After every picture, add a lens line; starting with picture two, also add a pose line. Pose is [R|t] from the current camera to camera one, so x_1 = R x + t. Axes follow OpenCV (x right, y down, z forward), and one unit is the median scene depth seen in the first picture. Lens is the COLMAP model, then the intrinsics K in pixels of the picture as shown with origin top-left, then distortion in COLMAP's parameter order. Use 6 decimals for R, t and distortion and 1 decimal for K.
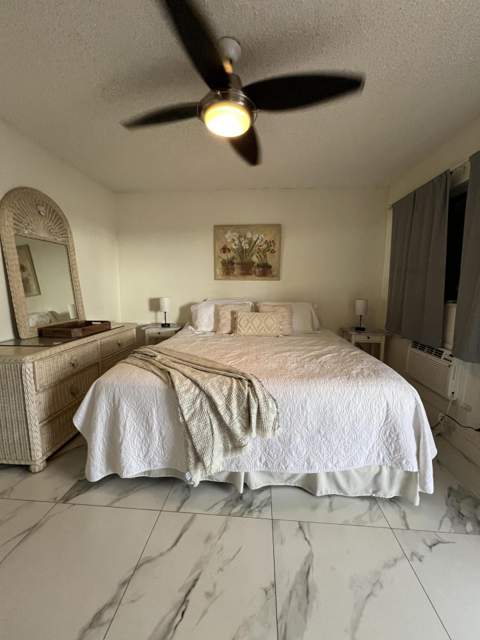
lens RADIAL K [[256.3, 0, 239.9], [0, 256.3, 321.6], [0, 0, 1]] dist [-0.002515, -0.000139]
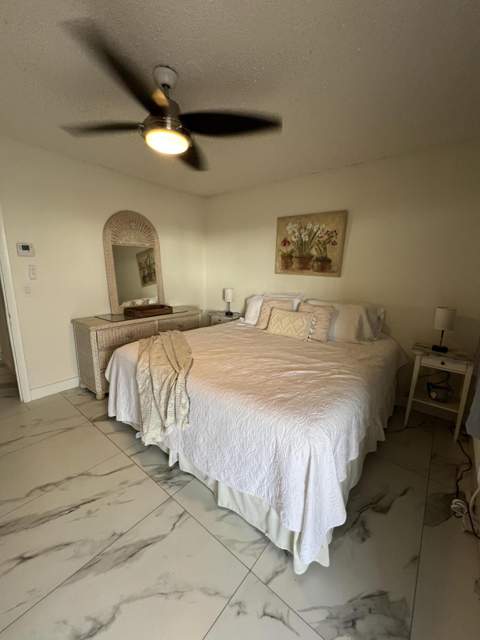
lens RADIAL K [[256.6, 0, 240.0], [0, 256.6, 320.0], [0, 0, 1]] dist [-0.001633, 0.000063]
pose [[0.822588, 0.124319, -0.554882, 0.419576], [-0.092283, 0.992059, 0.085462, -0.065245], [0.561100, -0.019094, 0.827528, 0.106797]]
